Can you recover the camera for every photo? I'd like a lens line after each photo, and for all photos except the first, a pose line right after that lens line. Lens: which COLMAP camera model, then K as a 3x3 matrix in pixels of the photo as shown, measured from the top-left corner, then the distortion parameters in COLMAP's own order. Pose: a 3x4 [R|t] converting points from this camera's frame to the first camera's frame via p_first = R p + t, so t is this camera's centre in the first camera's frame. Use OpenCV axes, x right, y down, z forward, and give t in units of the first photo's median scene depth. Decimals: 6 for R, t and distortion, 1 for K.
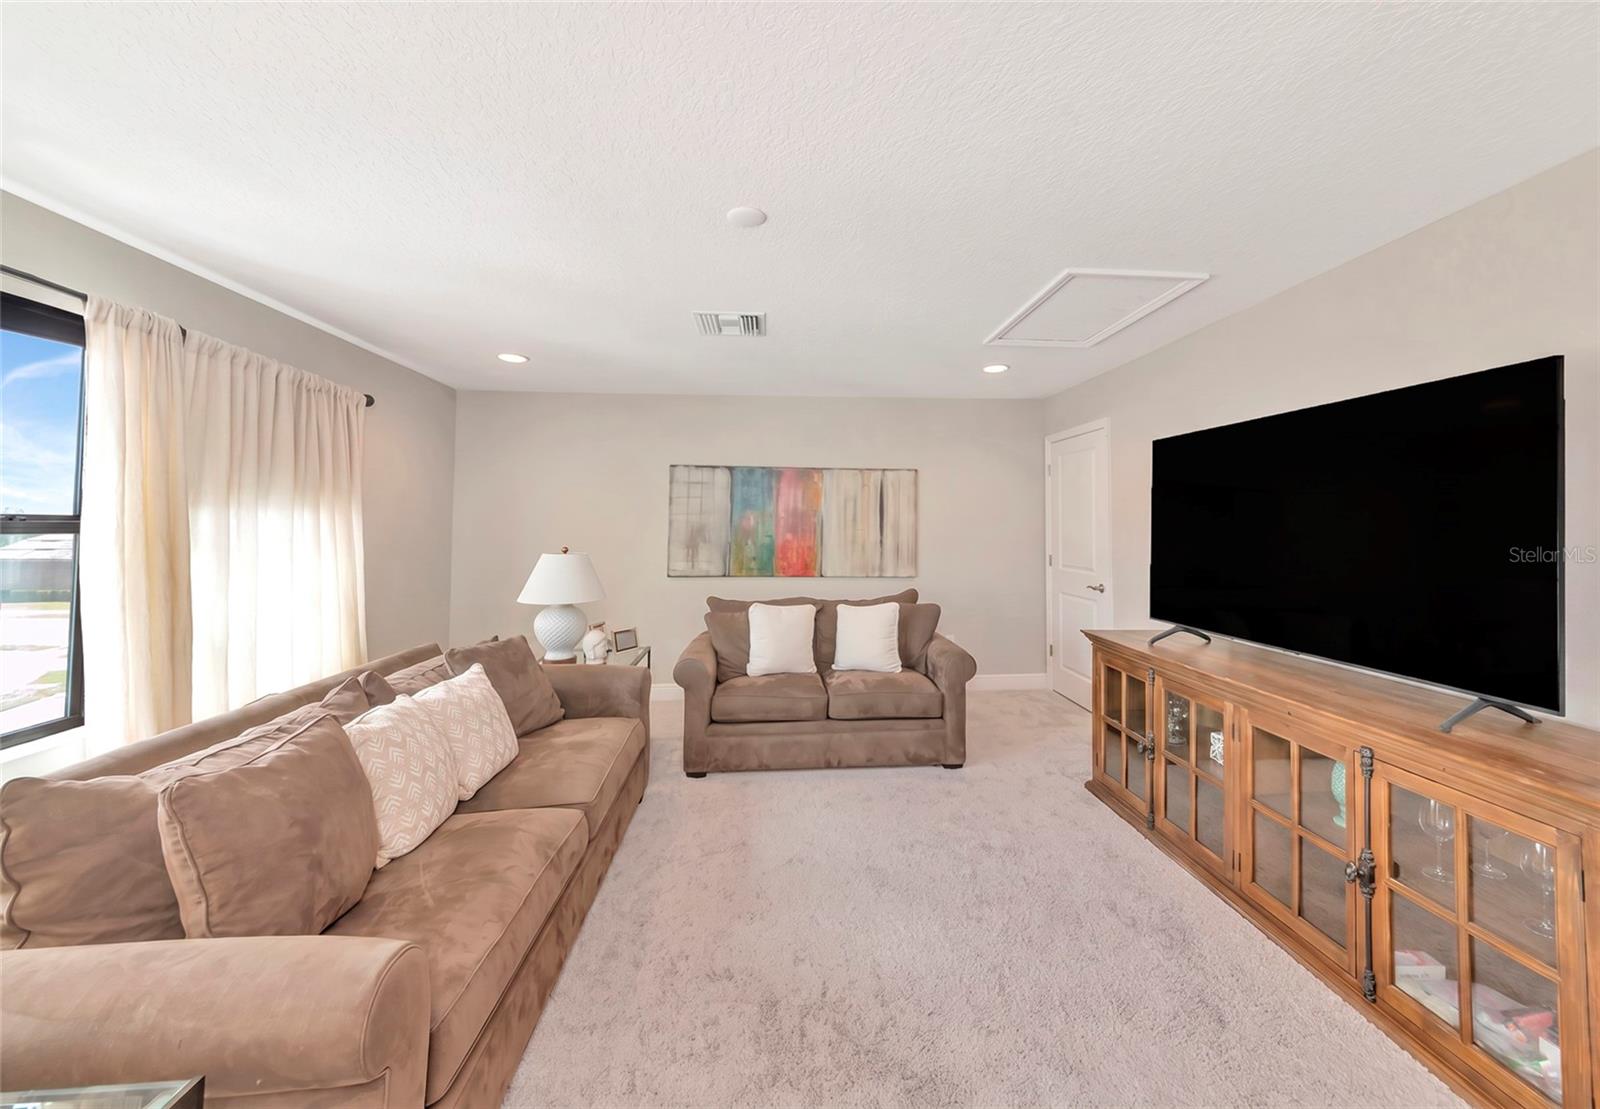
lens RADIAL K [[594.2, 0, 803.7], [0, 594.2, 502.9], [0, 0, 1]] dist [-0.001237, -0.000177]
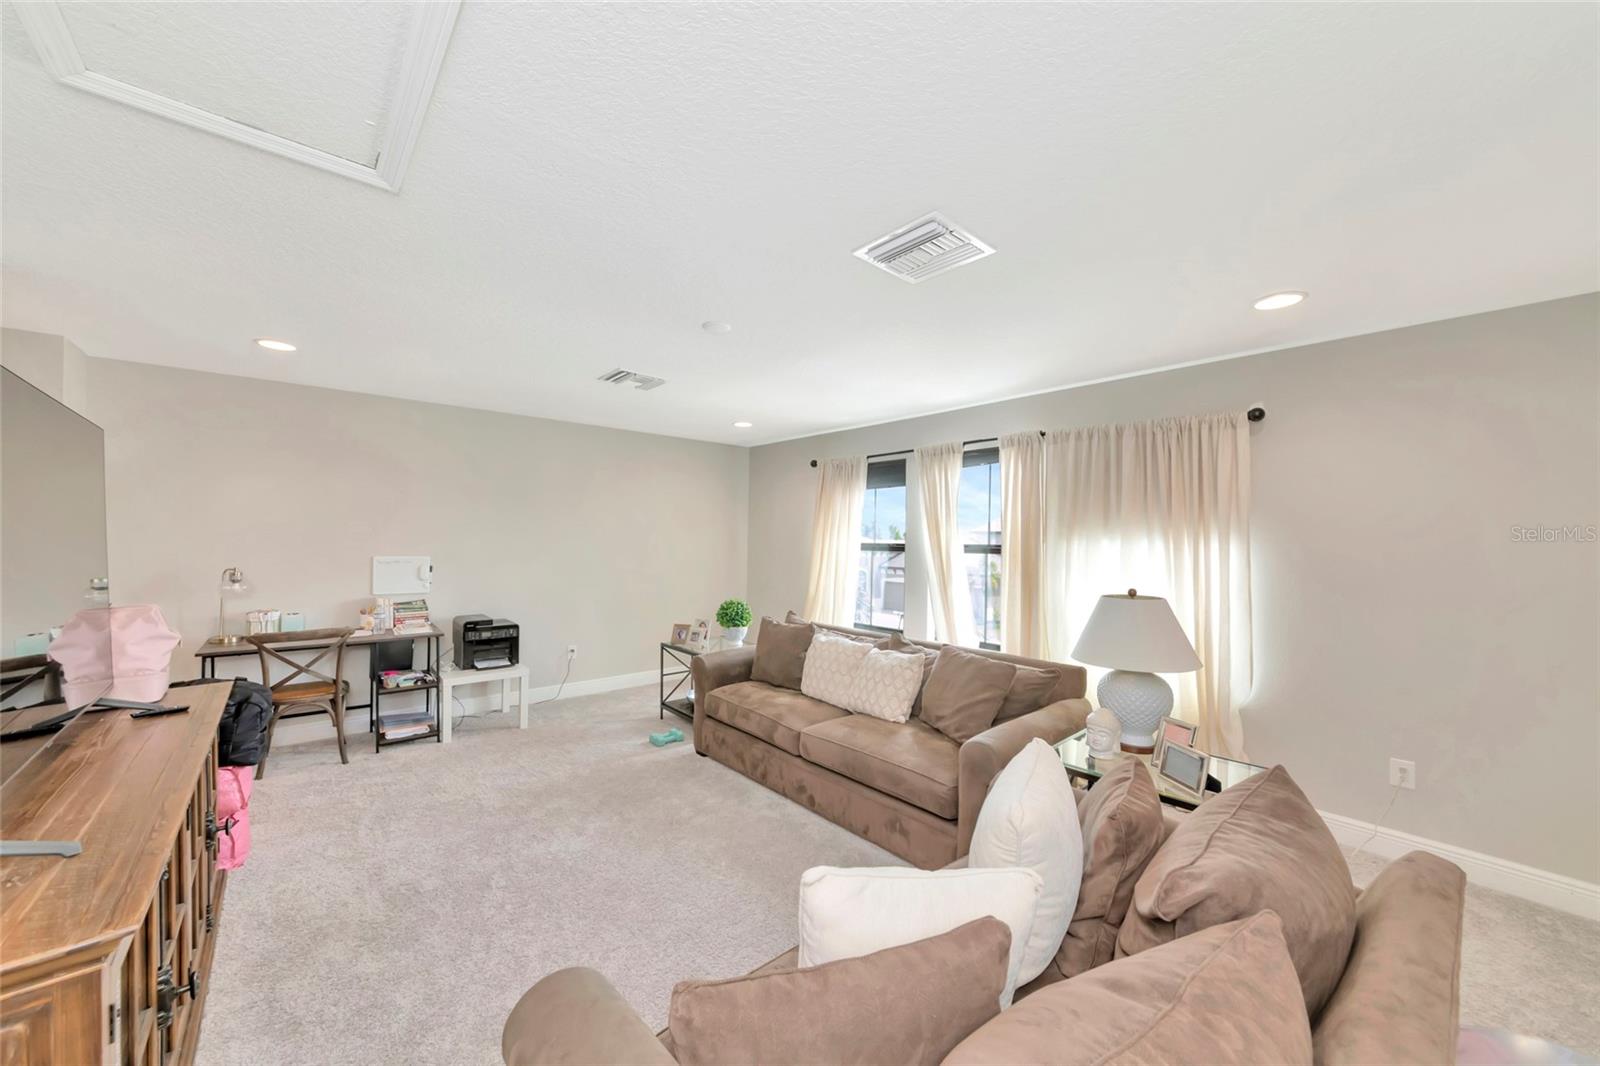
lens RADIAL K [[572.4, 0, 798.4], [0, 572.4, 542.9], [0, 0, 1]] dist [0.000720, 0.000012]
pose [[-0.795733, -0.000391, -0.605648, 0.339771], [0.018632, 0.999511, -0.025125, 0.030843], [0.605362, -0.031277, -0.795336, 1.358518]]
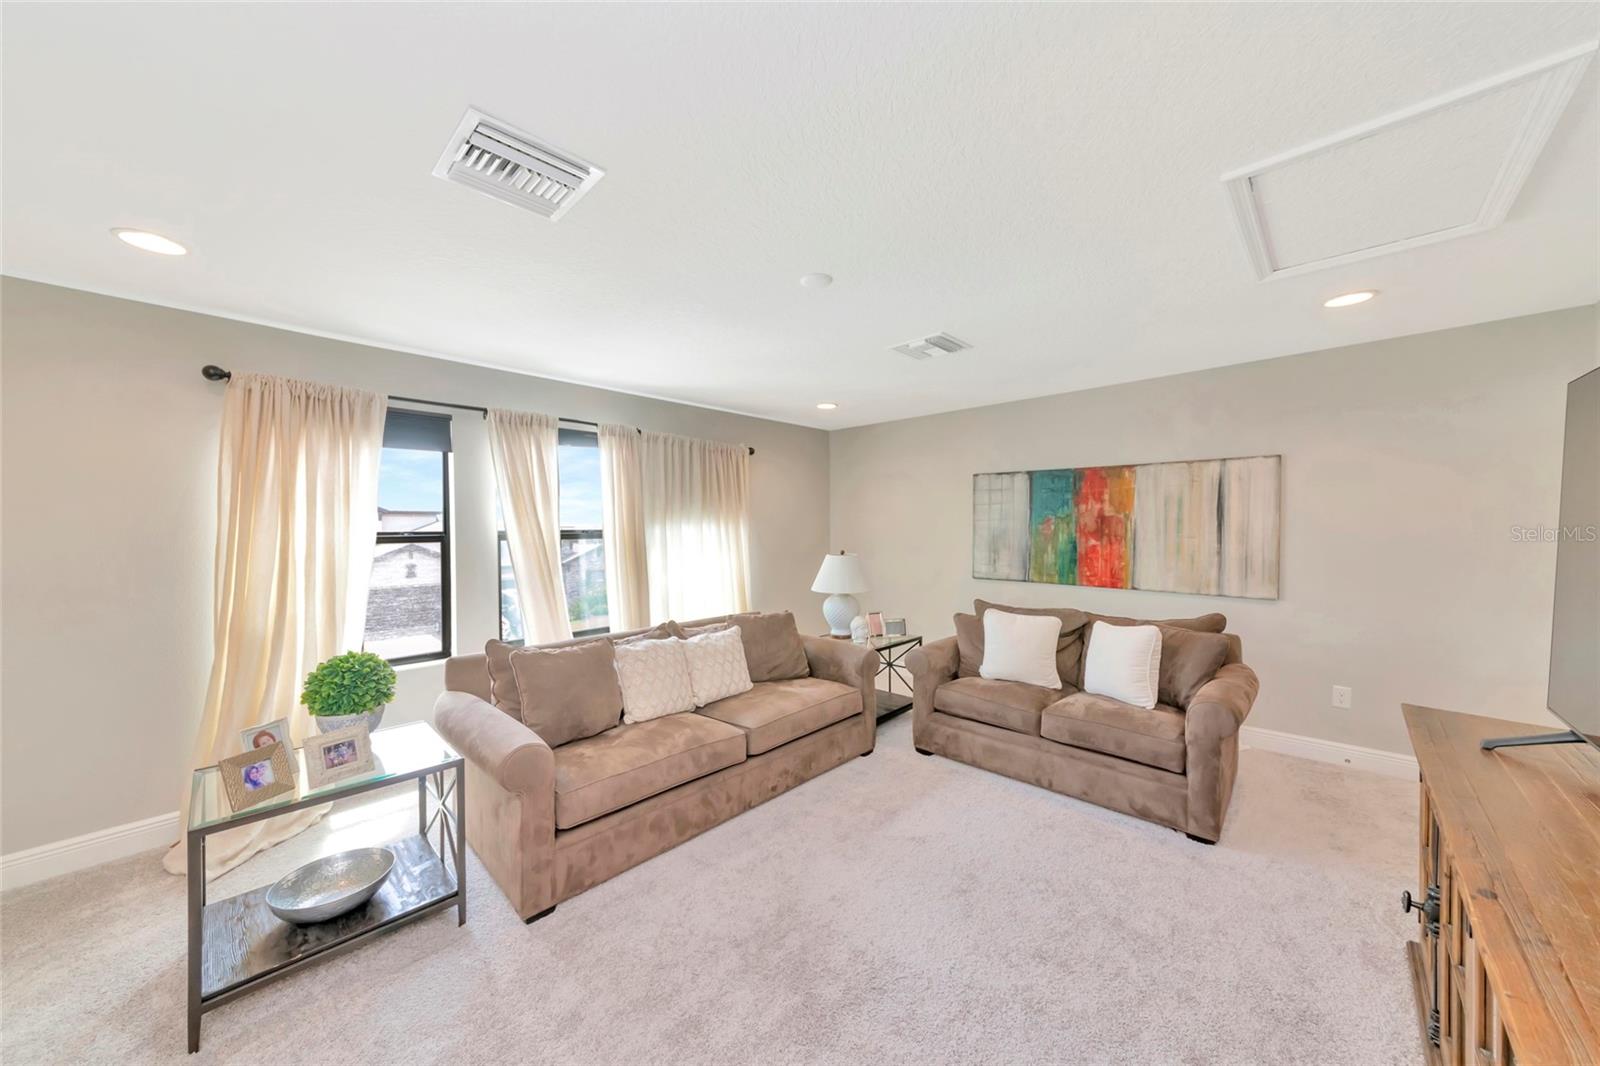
lens RADIAL K [[551.5, 0, 793.6], [0, 551.5, 532.4], [0, 0, 1]] dist [0.000672, 0.000001]
pose [[0.670254, 0.003073, -0.742126, 0.431789], [0.036932, 0.998614, 0.037491, -0.012311], [0.741212, -0.052537, 0.669212, 0.126393]]
